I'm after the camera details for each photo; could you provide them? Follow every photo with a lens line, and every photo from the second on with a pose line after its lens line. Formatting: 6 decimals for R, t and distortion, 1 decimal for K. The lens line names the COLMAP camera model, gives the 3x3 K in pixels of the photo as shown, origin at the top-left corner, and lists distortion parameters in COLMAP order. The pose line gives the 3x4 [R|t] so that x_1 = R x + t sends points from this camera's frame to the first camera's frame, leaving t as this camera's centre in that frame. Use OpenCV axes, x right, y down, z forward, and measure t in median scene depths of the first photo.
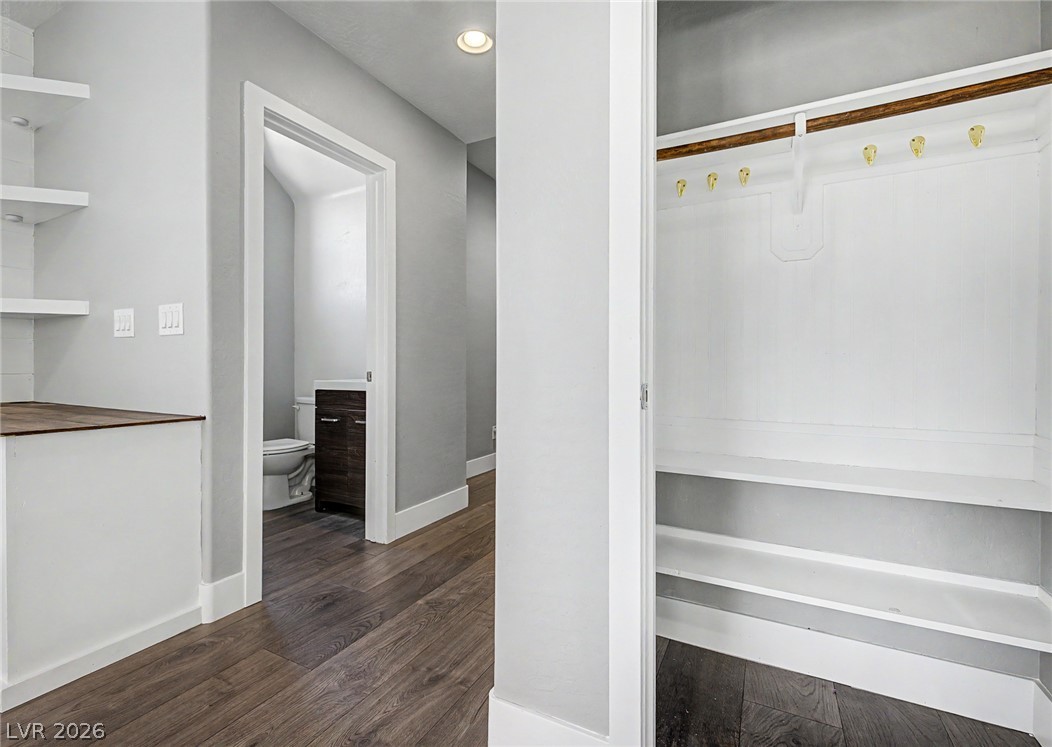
lens RADIAL K [[484.7, 0, 526.0], [0, 484.7, 373.5], [0, 0, 1]] dist [-0.002032, -0.000358]
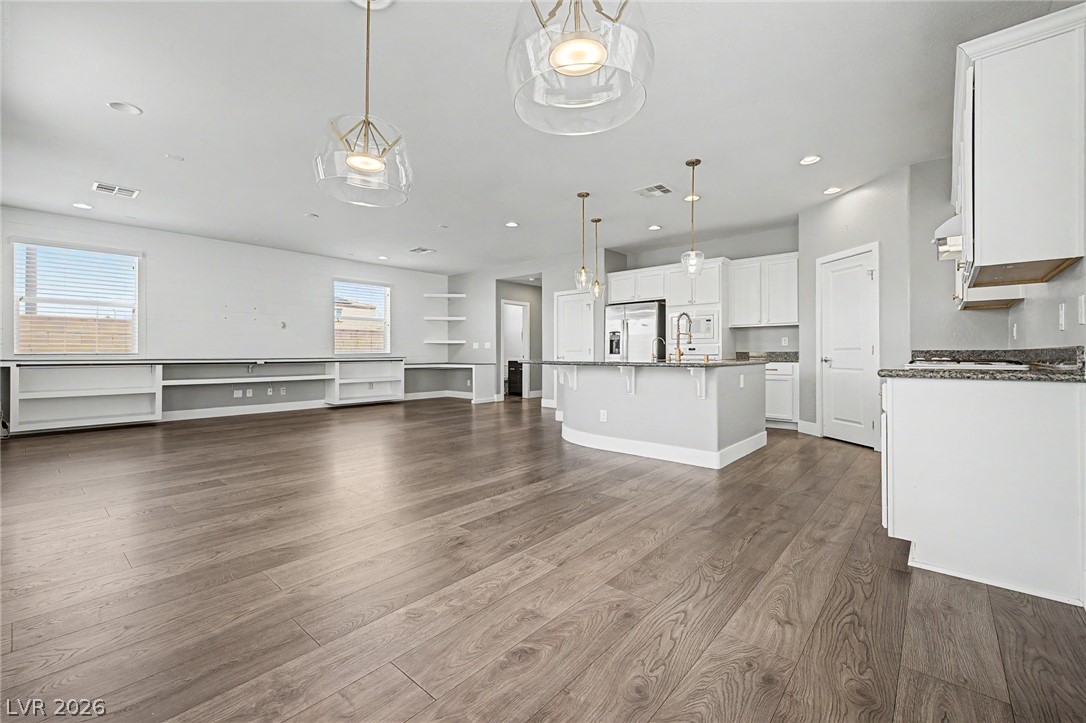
lens RADIAL K [[459.3, 0, 540.3], [0, 459.3, 355.9], [0, 0, 1]] dist [0.002158, -0.000023]
pose [[0.967898, -0.005350, -0.251285, 0.811196], [0.003464, 0.999962, -0.007950, 0.029837], [0.251318, 0.006825, 0.967880, -2.797127]]
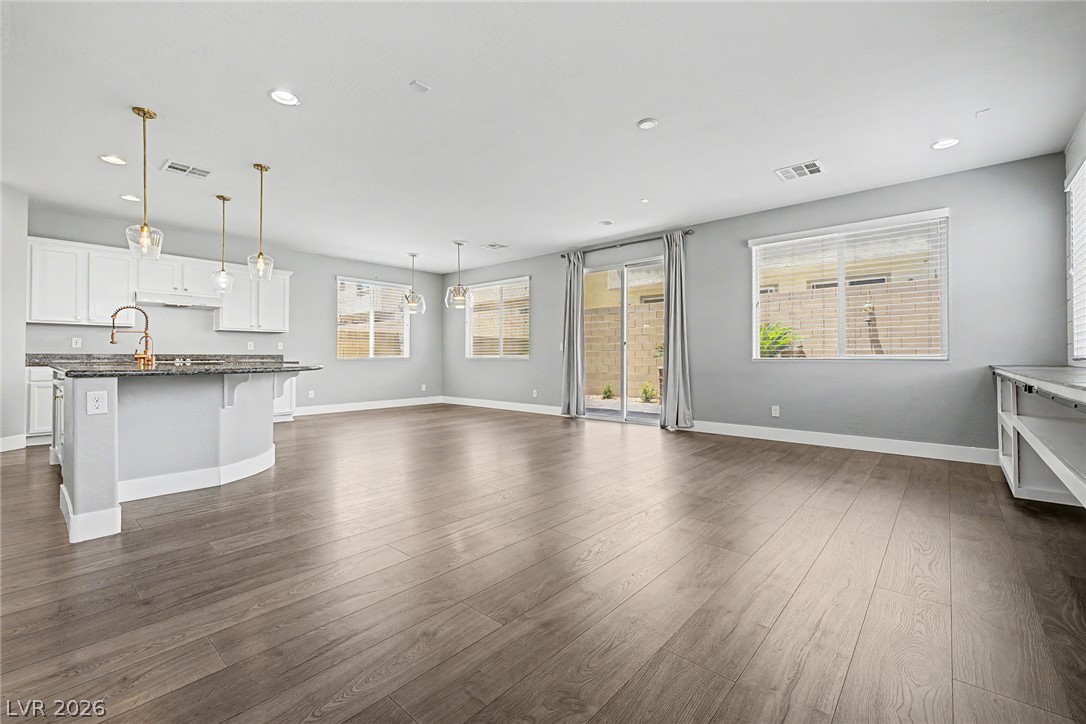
lens RADIAL K [[459.3, 0, 540.3], [0, 459.3, 356.4], [0, 0, 1]] dist [0.002158, -0.000023]
pose [[-0.966929, -0.002918, 0.255030, -0.961941], [-0.000025, 0.999936, 0.011344, -0.012637], [-0.255047, 0.010963, -0.966867, 0.624768]]
